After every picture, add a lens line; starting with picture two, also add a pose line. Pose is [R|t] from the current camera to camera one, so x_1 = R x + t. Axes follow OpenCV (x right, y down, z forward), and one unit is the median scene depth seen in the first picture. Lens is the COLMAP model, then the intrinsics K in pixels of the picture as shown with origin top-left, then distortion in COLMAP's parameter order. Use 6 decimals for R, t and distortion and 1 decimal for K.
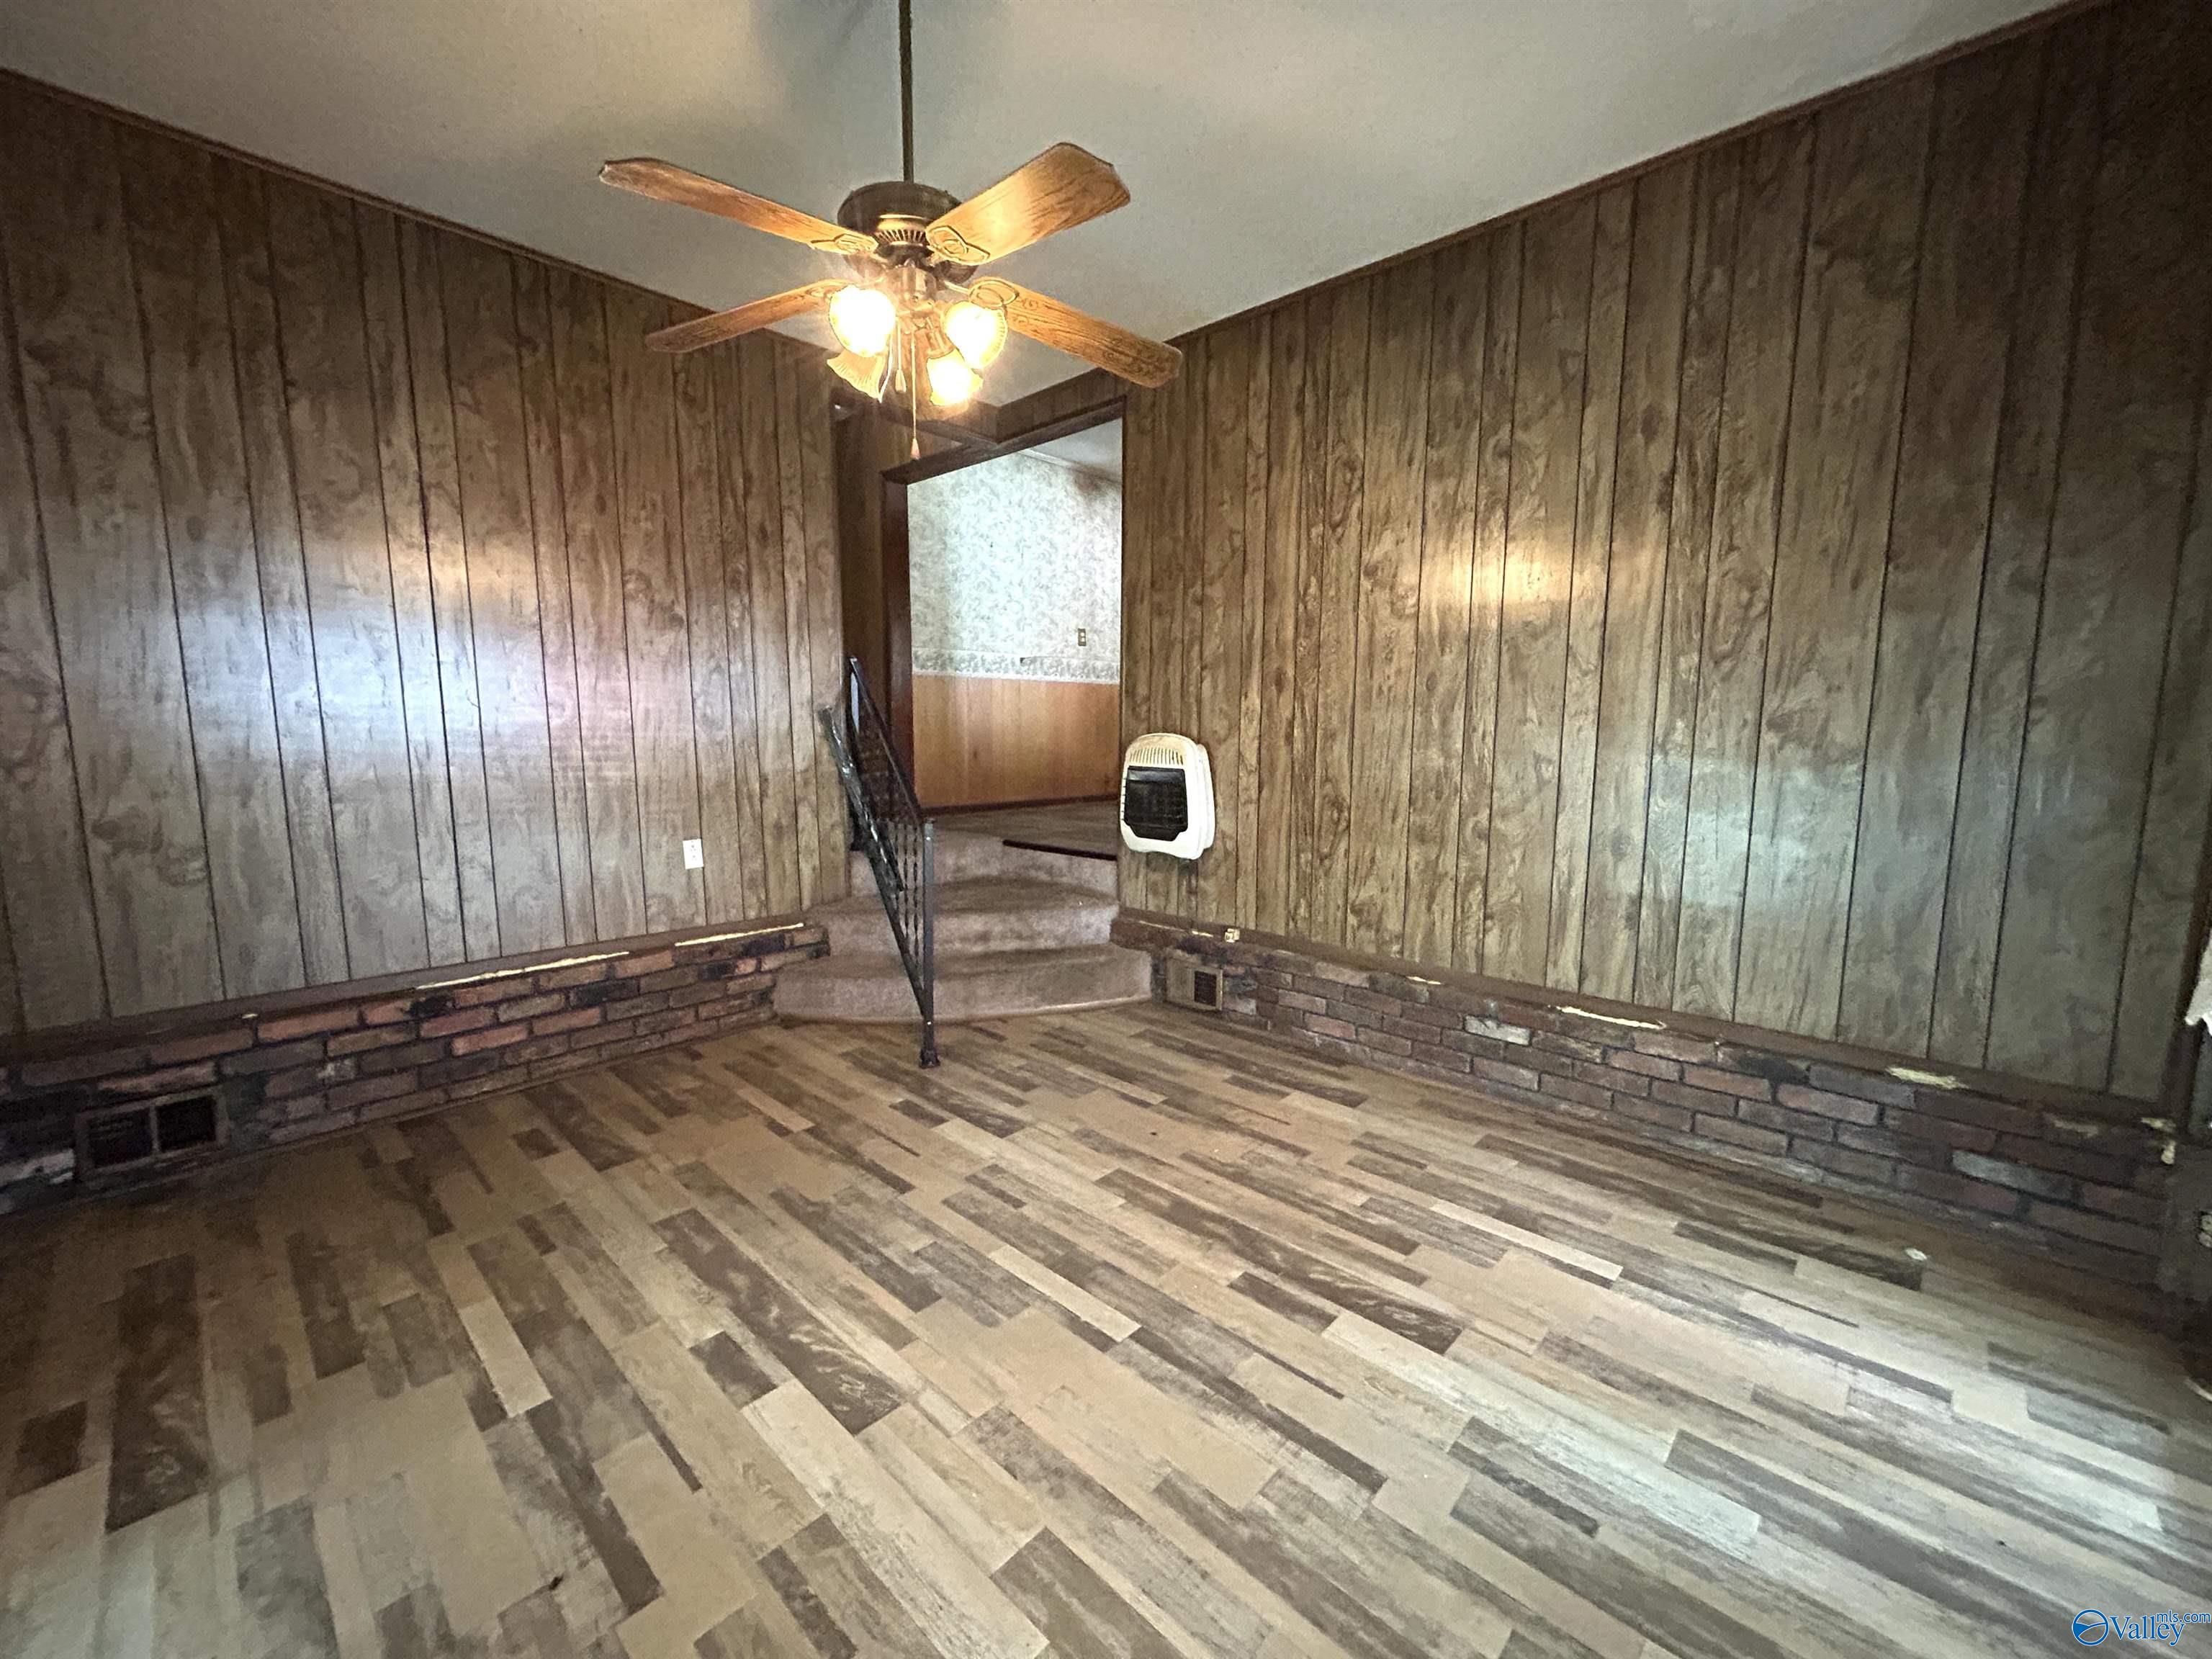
lens RADIAL K [[895.0, 0, 1107.8], [0, 895.0, 829.7], [0, 0, 1]] dist [-0.005500, 0.000959]
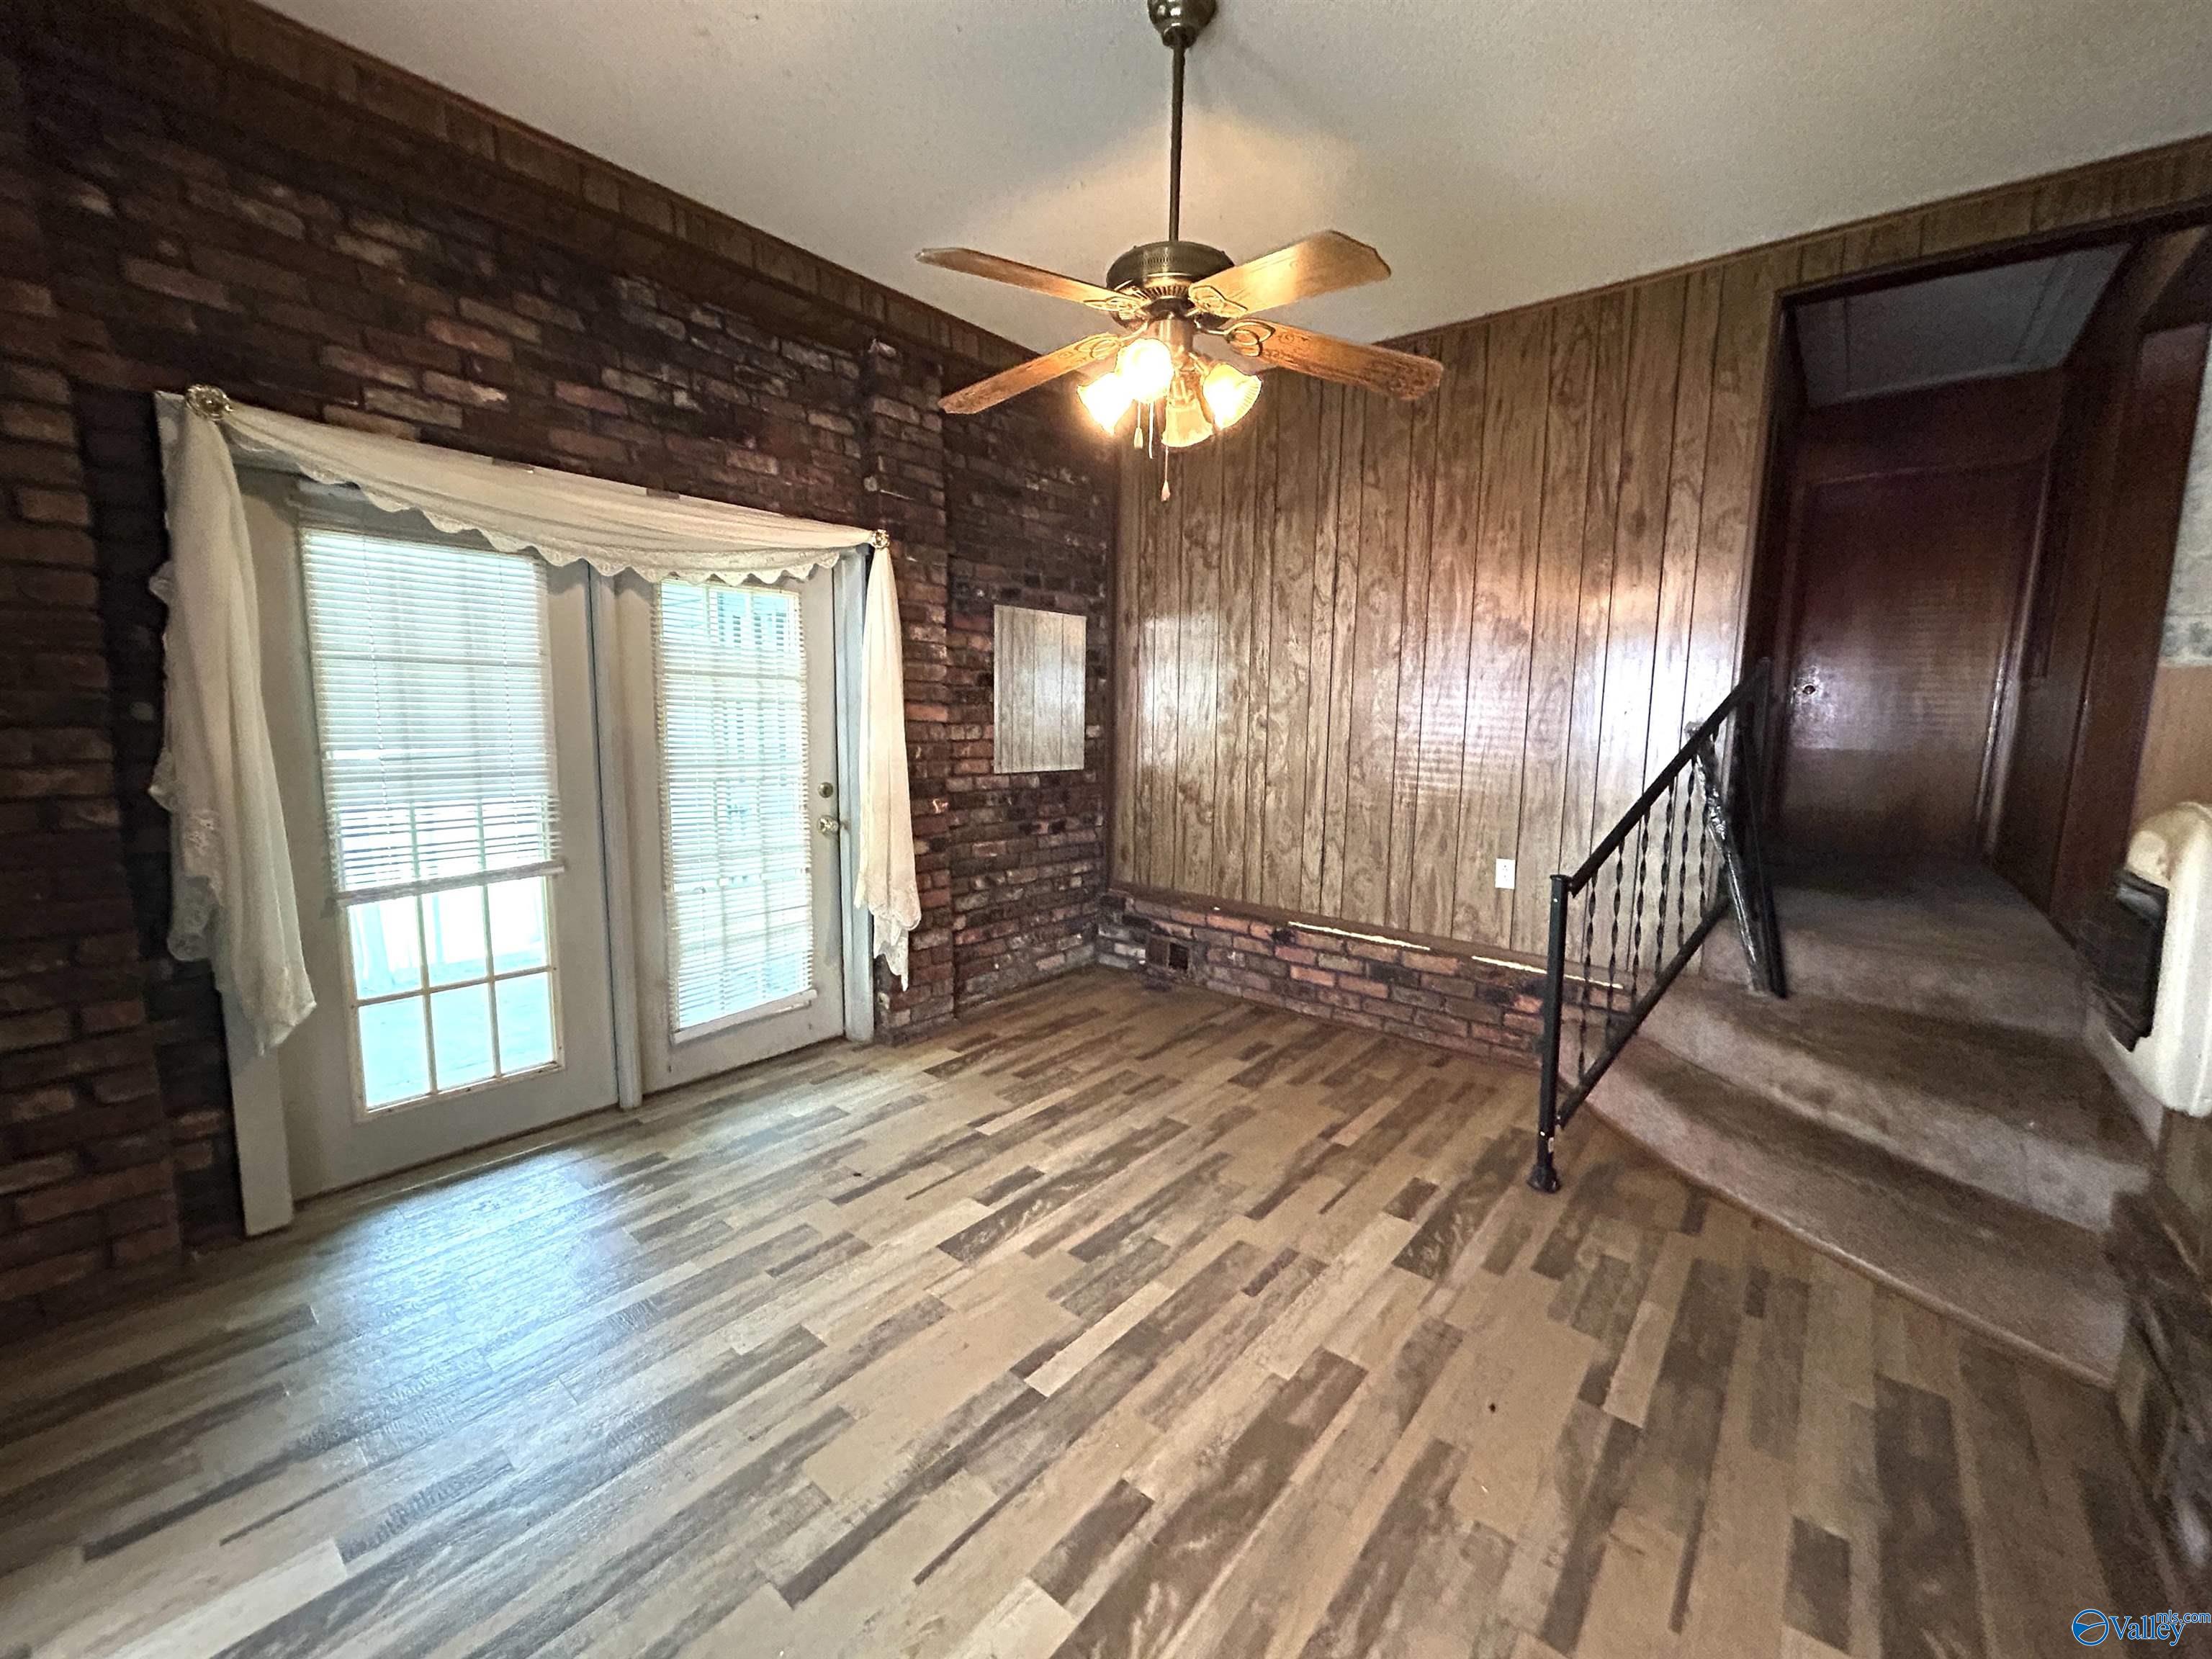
lens RADIAL K [[895.0, 0, 1106.9], [0, 895.0, 829.6], [0, 0, 1]] dist [-0.005500, 0.000959]
pose [[0.058570, 0.131788, -0.989546, 0.592569], [-0.134288, 0.983278, 0.123005, -0.102776], [0.989210, 0.125680, 0.075288, 0.609142]]
